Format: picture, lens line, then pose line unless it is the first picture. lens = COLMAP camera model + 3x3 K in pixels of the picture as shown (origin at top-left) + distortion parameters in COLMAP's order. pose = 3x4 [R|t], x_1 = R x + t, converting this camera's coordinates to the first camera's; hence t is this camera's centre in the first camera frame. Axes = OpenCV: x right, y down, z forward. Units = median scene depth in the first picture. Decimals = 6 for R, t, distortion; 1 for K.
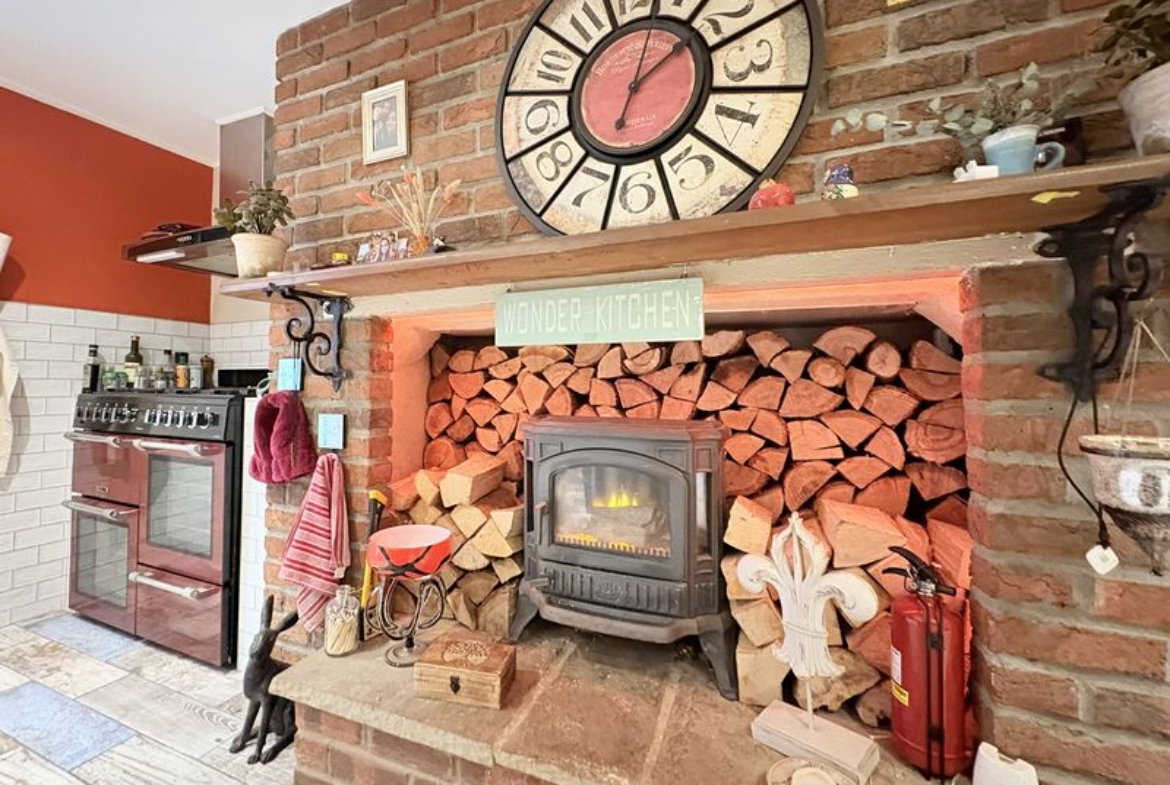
lens RADIAL K [[466.0, 0, 581.8], [0, 466.0, 370.8], [0, 0, 1]] dist [0.000822, 0.000046]
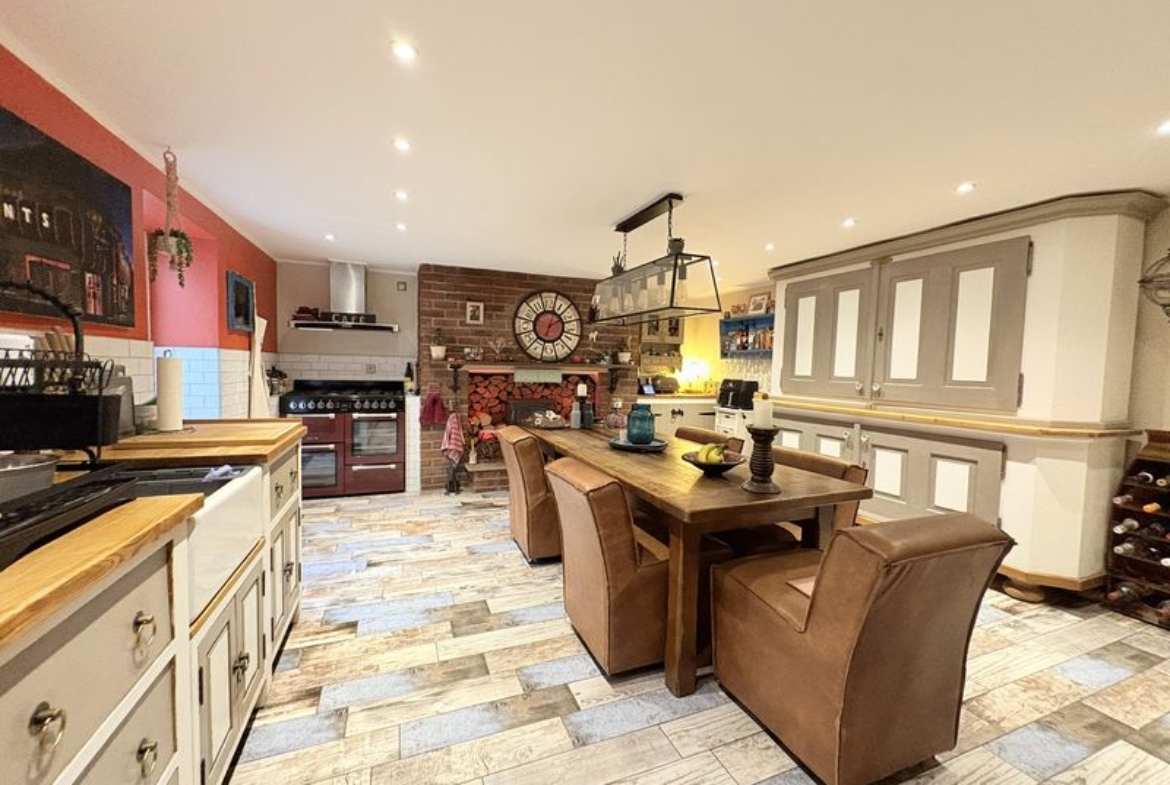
lens RADIAL K [[460.5, 0, 582.7], [0, 460.5, 388.3], [0, 0, 1]] dist [-0.000128, -0.000054]
pose [[0.690867, -0.019943, 0.722707, -2.779167], [-0.048335, 0.996109, 0.073692, -0.333553], [-0.721364, -0.085843, 0.687215, -2.264253]]
